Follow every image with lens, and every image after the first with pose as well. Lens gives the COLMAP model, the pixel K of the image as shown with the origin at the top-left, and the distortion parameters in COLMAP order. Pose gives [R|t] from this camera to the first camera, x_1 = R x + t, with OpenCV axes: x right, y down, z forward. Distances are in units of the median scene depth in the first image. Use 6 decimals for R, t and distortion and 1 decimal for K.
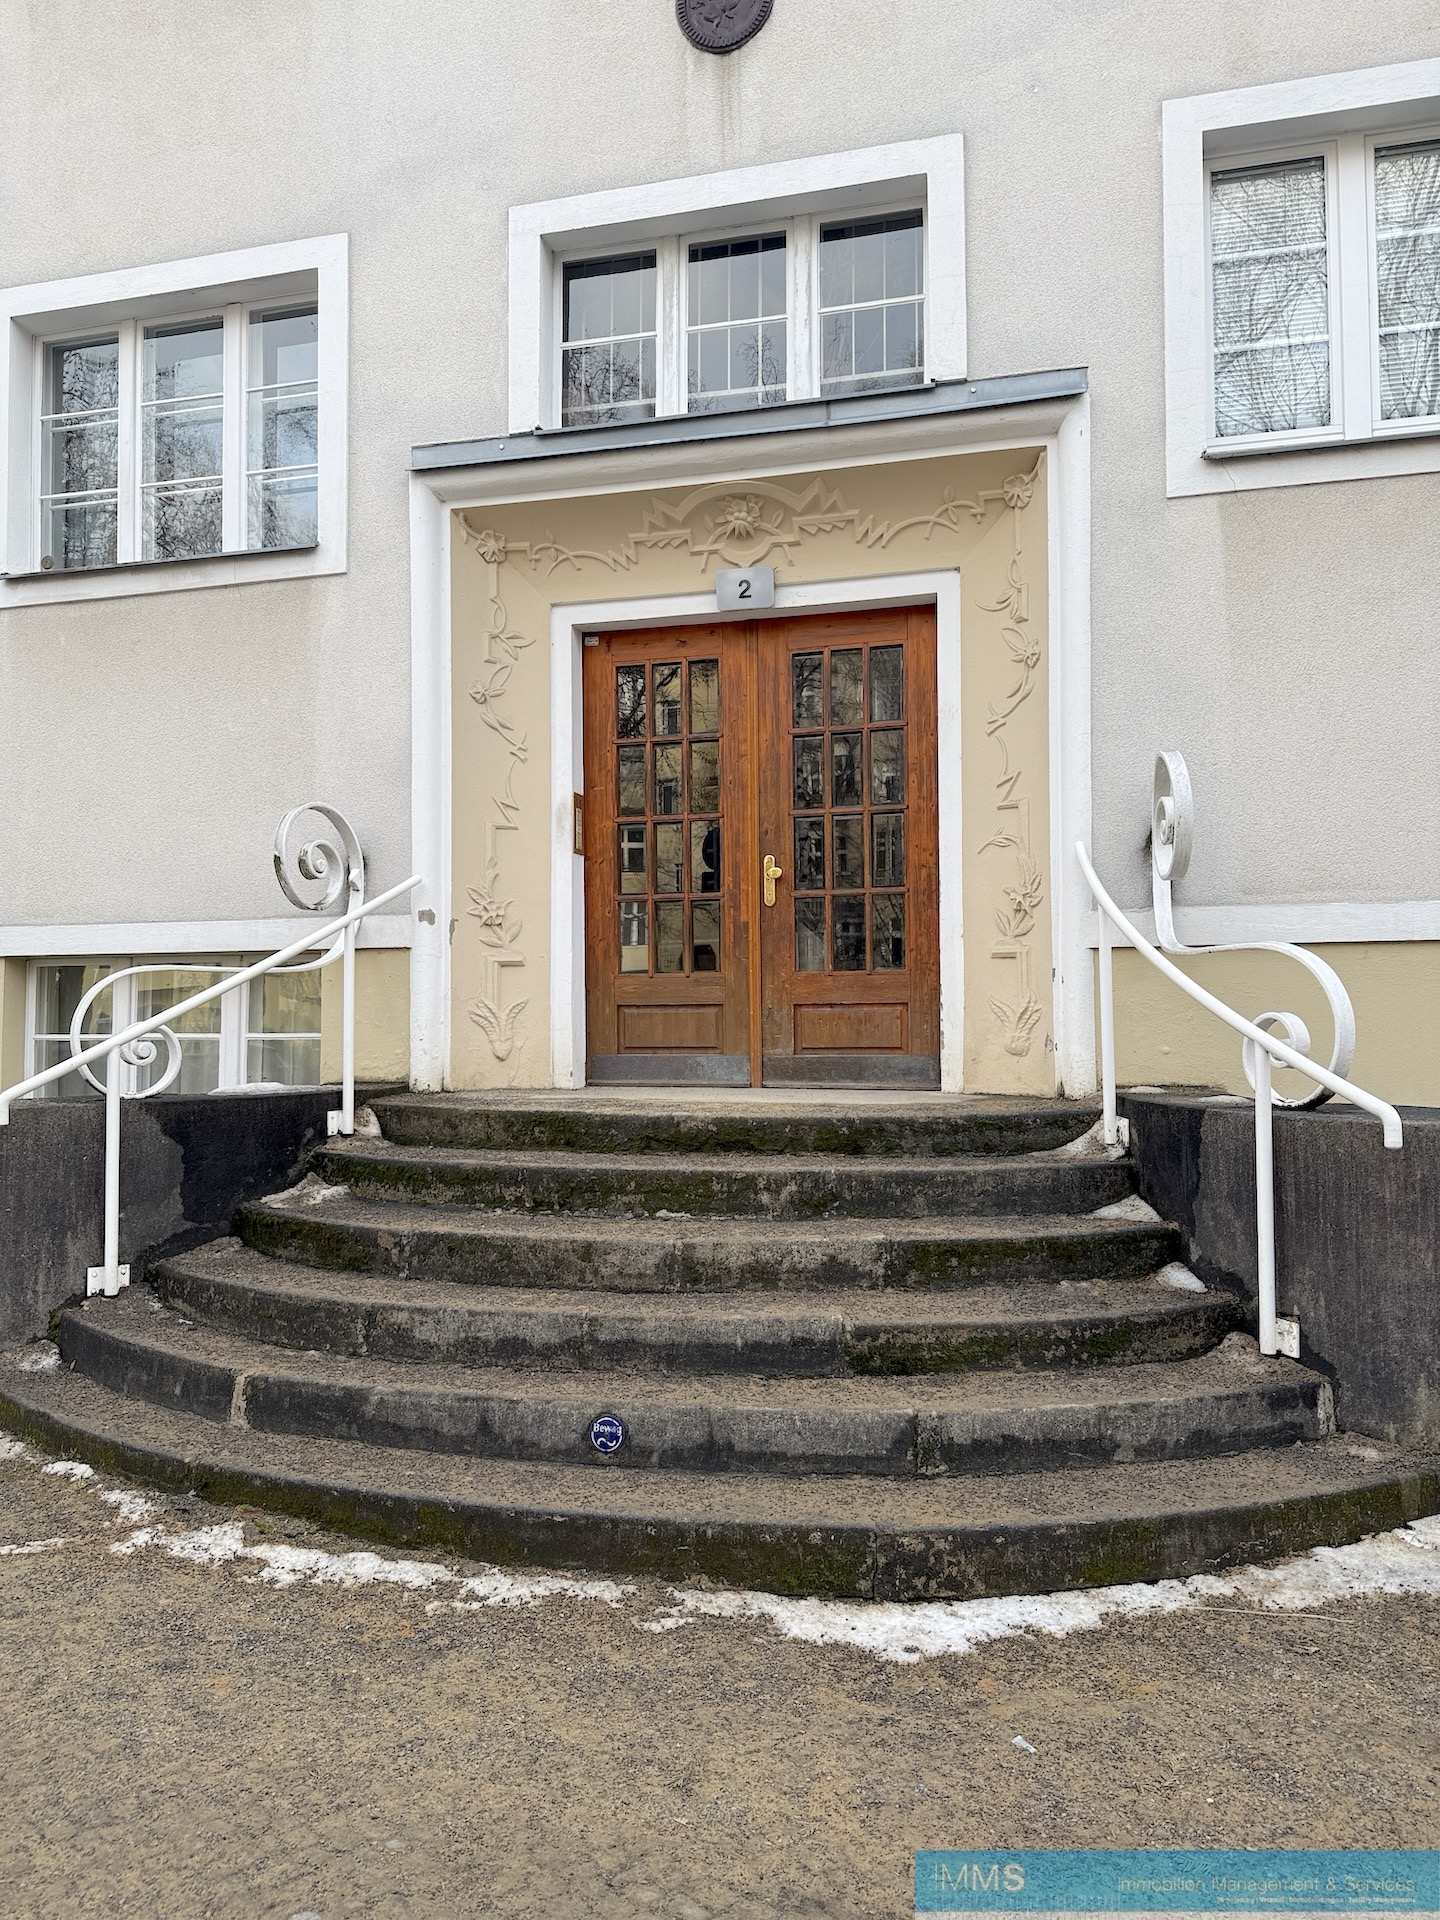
lens RADIAL K [[1352.2, 0, 720.7], [0, 1352.2, 977.6], [0, 0, 1]] dist [0.043428, -0.058879]
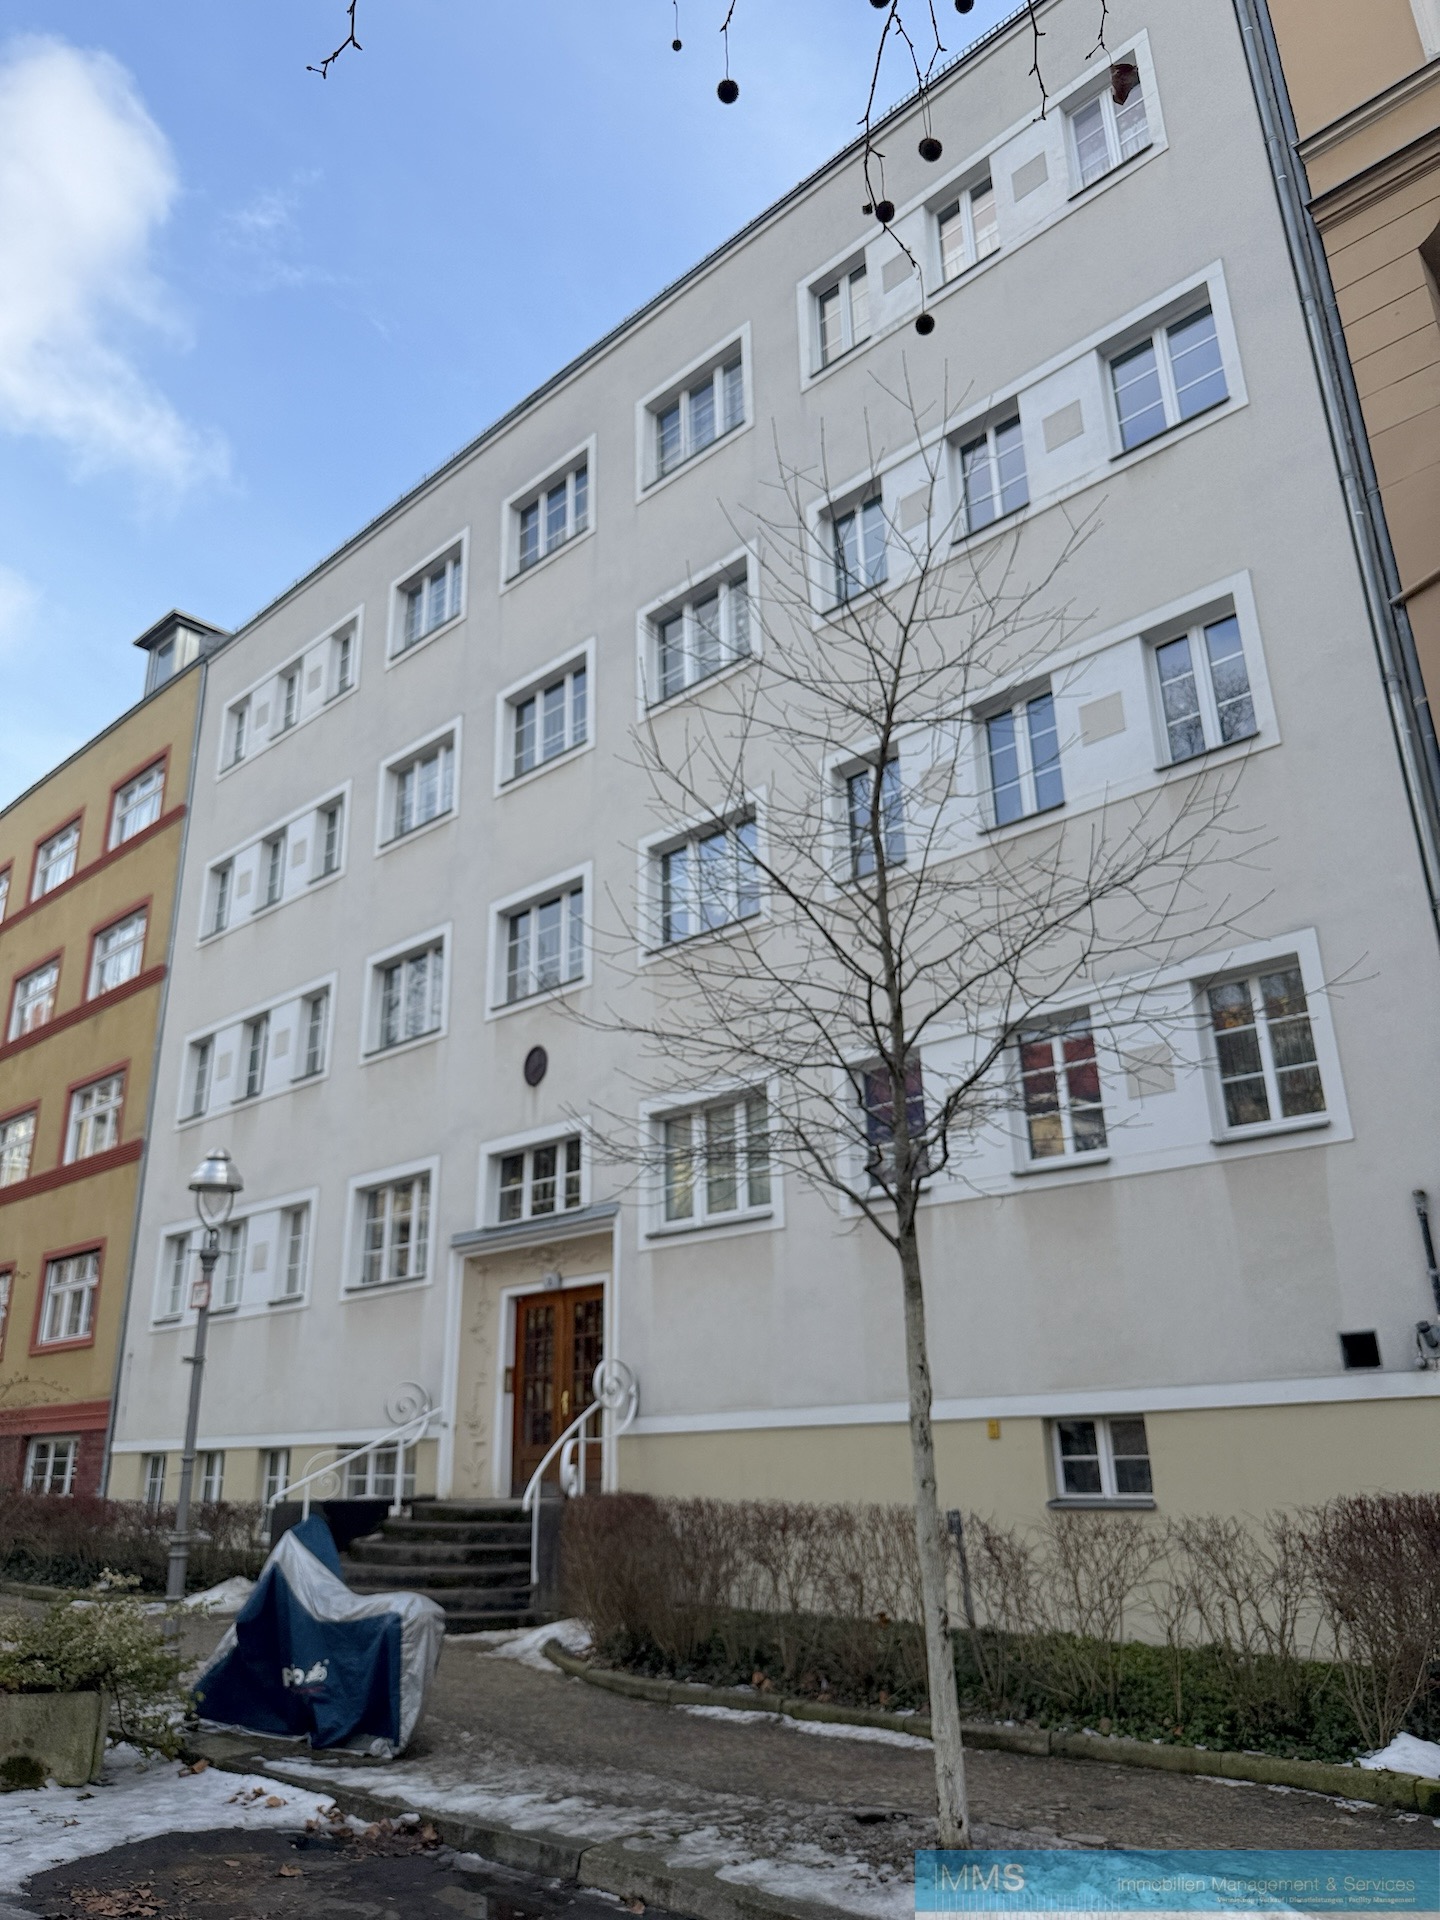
lens RADIAL K [[1352.2, 0, 723.5], [0, 1352.2, 956.1], [0, 0, 1]] dist [0.043428, -0.058879]
pose [[0.877034, -0.184729, -0.443494, 1.537006], [0.037944, 0.946872, -0.319365, -0.044412], [0.478928, 0.263266, 0.837448, -1.120112]]
